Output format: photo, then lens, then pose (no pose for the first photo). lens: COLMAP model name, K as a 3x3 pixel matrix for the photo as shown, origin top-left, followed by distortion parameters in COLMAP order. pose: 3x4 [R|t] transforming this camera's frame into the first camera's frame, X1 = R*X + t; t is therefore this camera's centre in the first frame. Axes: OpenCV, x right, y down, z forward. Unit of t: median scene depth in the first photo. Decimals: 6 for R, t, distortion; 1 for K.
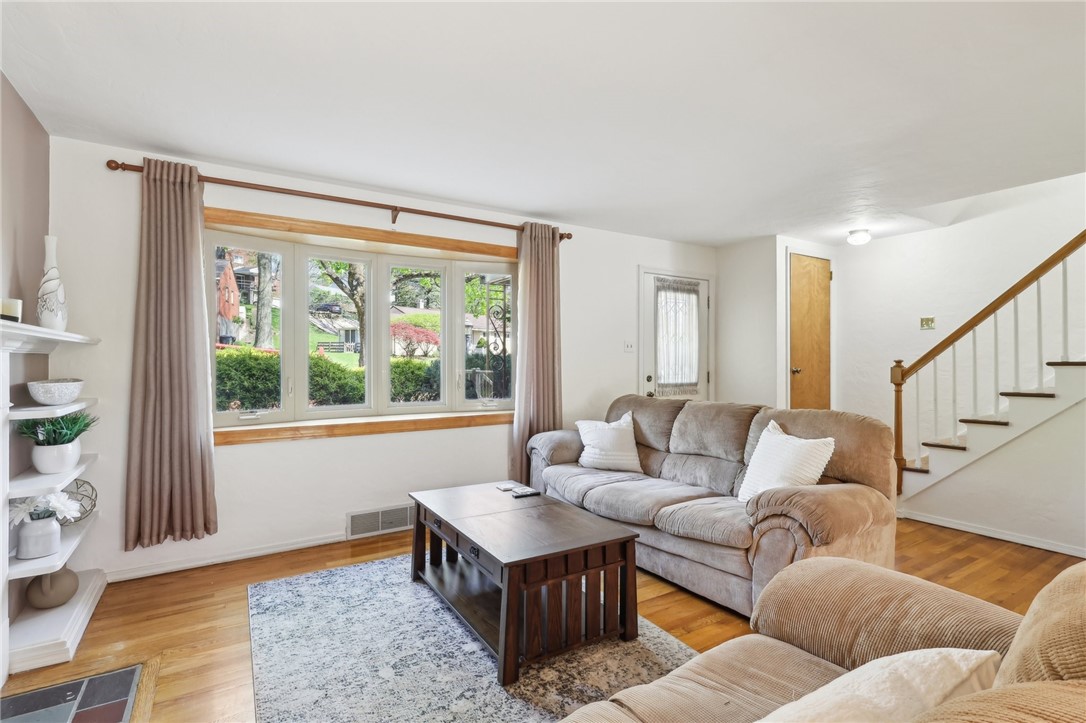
lens RADIAL K [[516.1, 0, 542.1], [0, 516.1, 358.6], [0, 0, 1]] dist [0.005175, 0.000698]
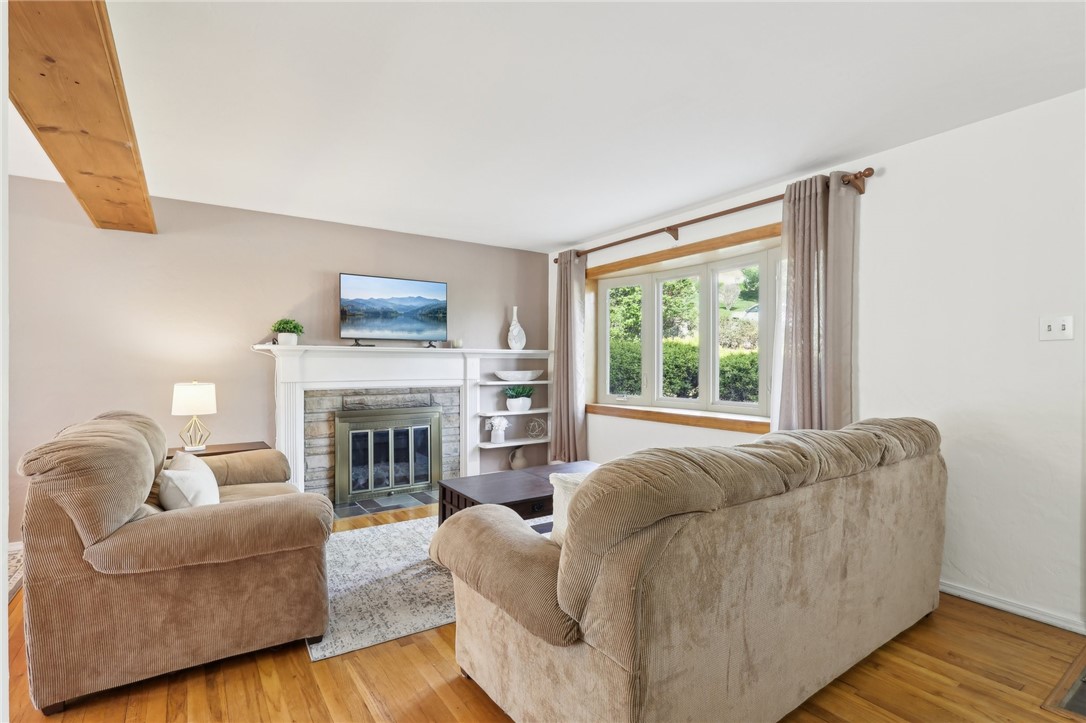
lens RADIAL K [[518.5, 0, 543.0], [0, 518.5, 361.5], [0, 0, 1]] dist [0.000072, -0.000147]
pose [[0.026883, 0.001202, -0.999638, 0.725534], [0.003268, 0.999994, 0.001291, 0.003084], [0.999633, -0.003302, 0.026879, 0.575495]]
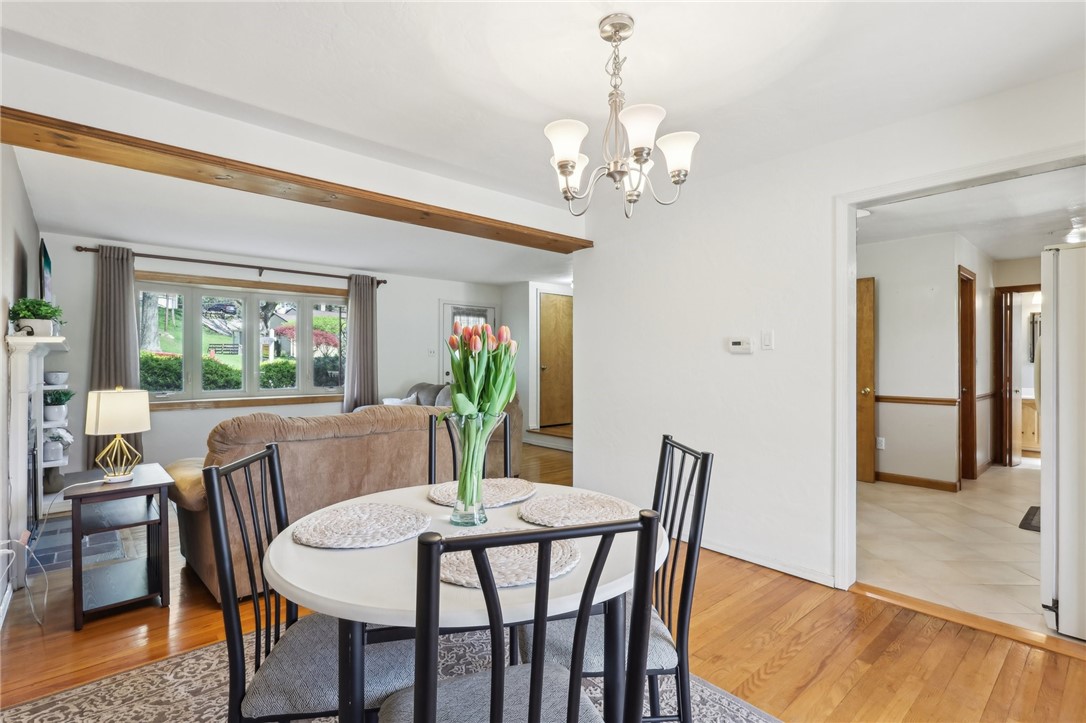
lens RADIAL K [[516.1, 0, 542.1], [0, 516.1, 358.6], [0, 0, 1]] dist [0.005175, 0.000698]
pose [[0.986944, 0.000591, 0.161063, 0.276368], [0.000086, 0.999991, -0.004201, 0.001725], [-0.161064, 0.004160, 0.986935, -0.630050]]
